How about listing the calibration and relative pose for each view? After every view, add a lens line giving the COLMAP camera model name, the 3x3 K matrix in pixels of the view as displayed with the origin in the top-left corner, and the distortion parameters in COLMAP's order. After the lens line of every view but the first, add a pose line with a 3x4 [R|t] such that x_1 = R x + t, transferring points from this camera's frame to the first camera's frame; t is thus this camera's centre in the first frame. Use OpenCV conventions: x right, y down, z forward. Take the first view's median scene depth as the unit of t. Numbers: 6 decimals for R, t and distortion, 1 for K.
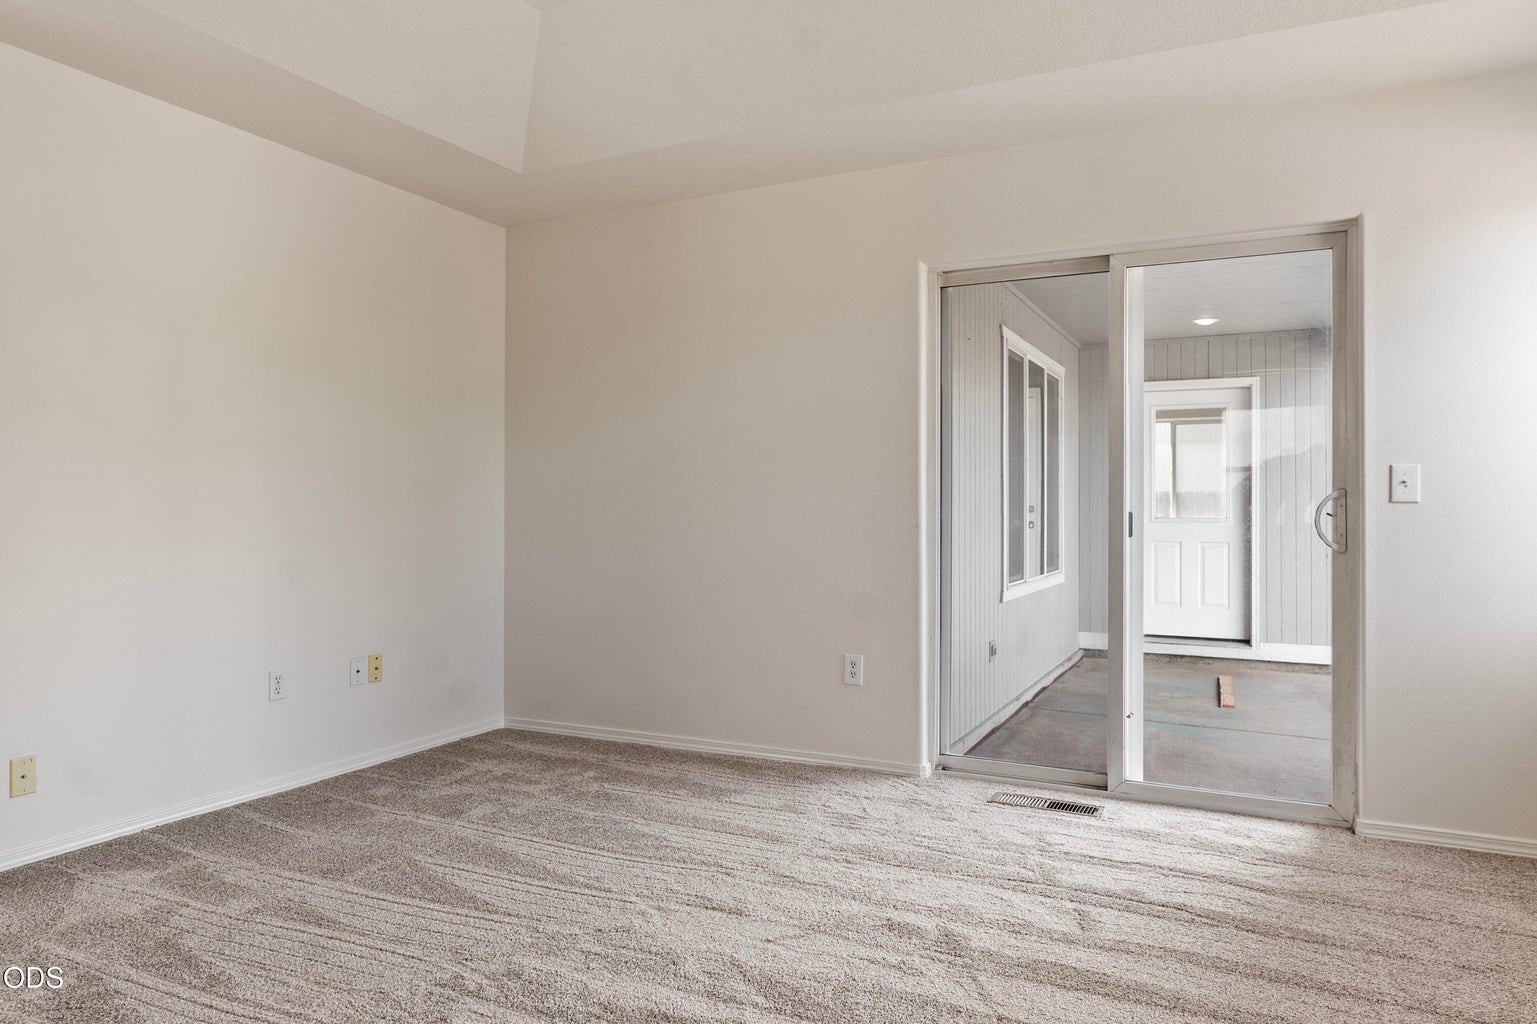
lens RADIAL K [[989.5, 0, 768.5], [0, 989.5, 512.0], [0, 0, 1]] dist [-0.000019, -0.000982]
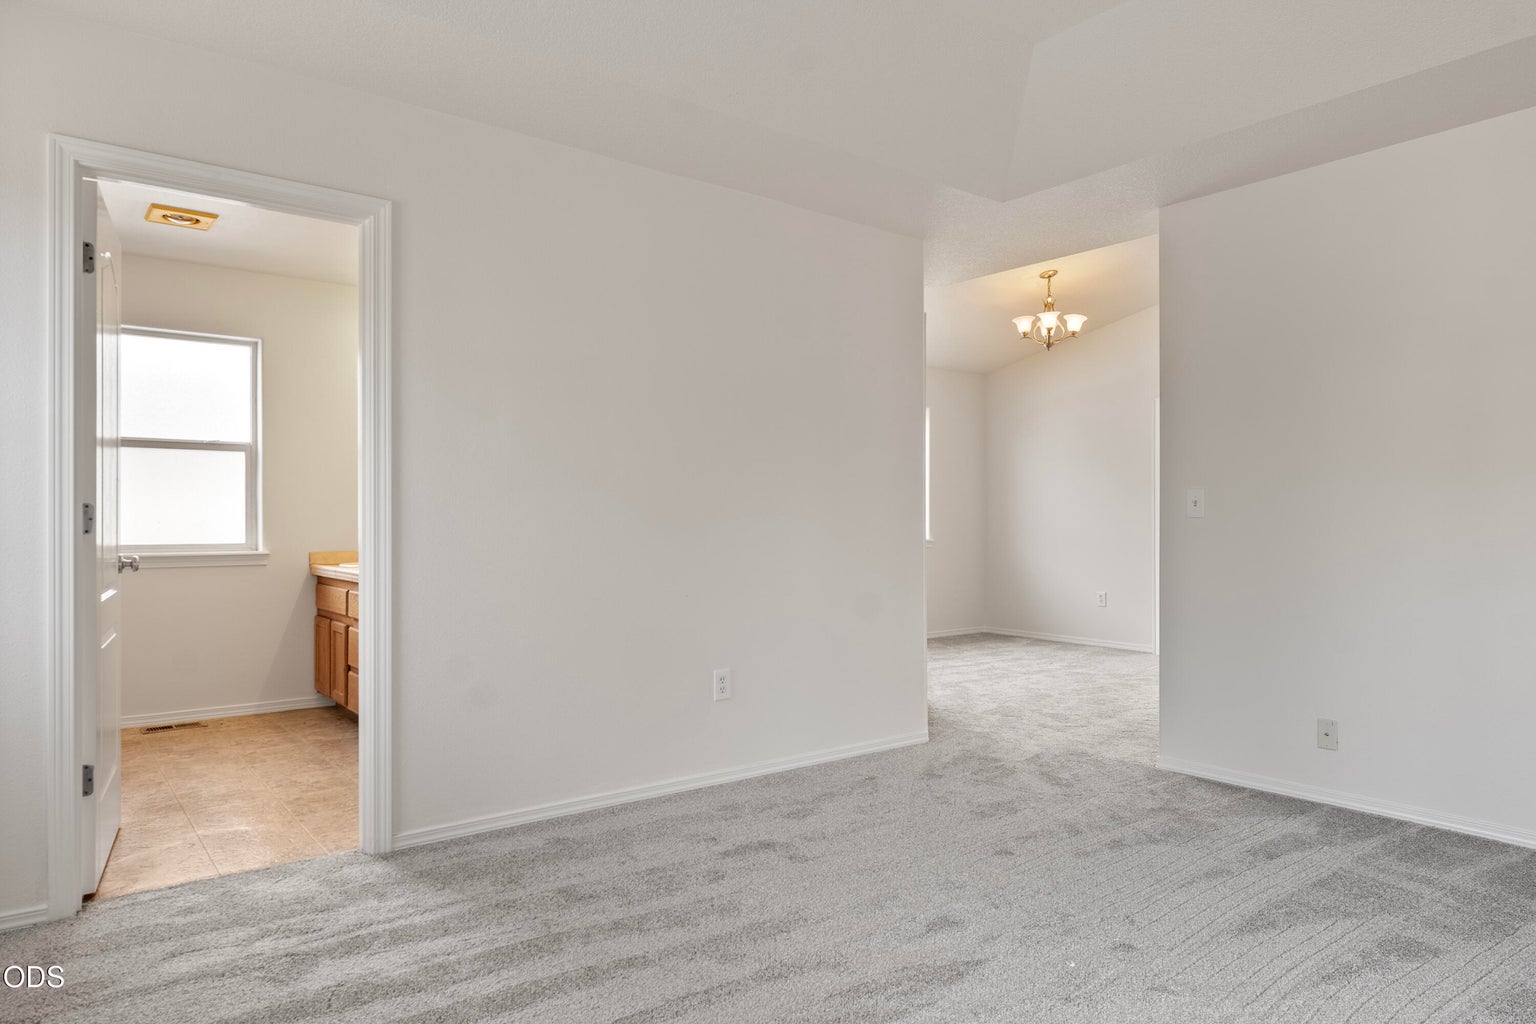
lens RADIAL K [[988.9, 0, 768.0], [0, 988.9, 512.0], [0, 0, 1]] dist [-0.000019, -0.000982]
pose [[-0.431204, -0.001558, -0.902253, 0.603966], [-0.001407, 0.999998, -0.001054, -0.010751], [0.902253, 0.000815, -0.431206, 0.784956]]
